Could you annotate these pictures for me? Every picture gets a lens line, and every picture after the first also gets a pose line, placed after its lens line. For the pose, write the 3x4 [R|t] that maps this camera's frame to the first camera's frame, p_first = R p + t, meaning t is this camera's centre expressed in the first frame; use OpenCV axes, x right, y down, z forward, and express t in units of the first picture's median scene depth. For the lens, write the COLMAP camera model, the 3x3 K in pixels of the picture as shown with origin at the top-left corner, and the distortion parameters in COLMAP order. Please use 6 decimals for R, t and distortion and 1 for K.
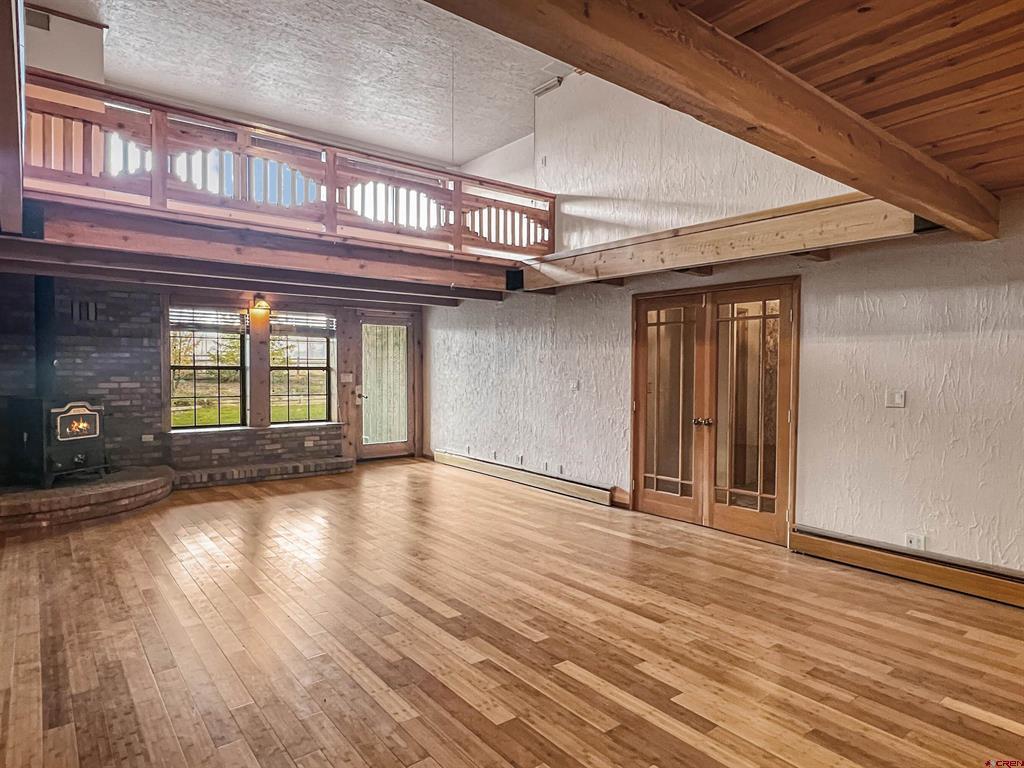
lens RADIAL K [[606.1, 0, 511.9], [0, 606.1, 382.2], [0, 0, 1]] dist [-0.000232, 0.000035]
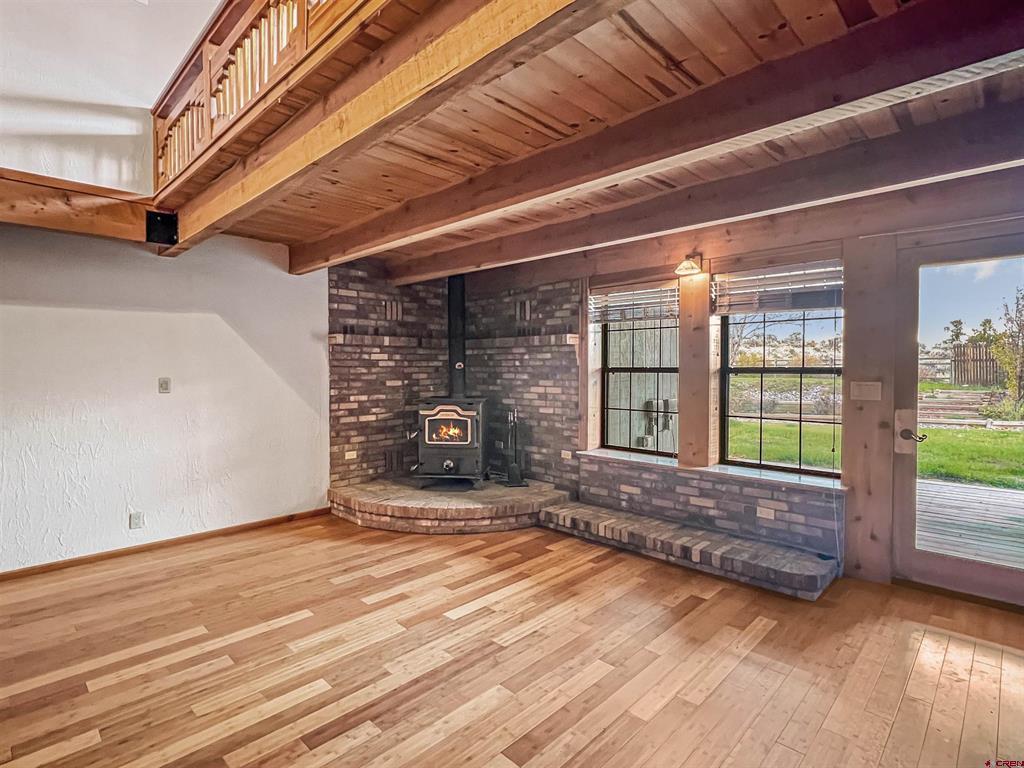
lens RADIAL K [[523.2, 0, 512.0], [0, 523.2, 380.7], [0, 0, 1]] dist [-0.002188, -0.000320]
pose [[0.129324, 0.018148, -0.991436, 0.100962], [-0.021476, 0.999649, 0.015497, -0.018917], [0.991370, 0.019288, 0.129668, 0.828448]]
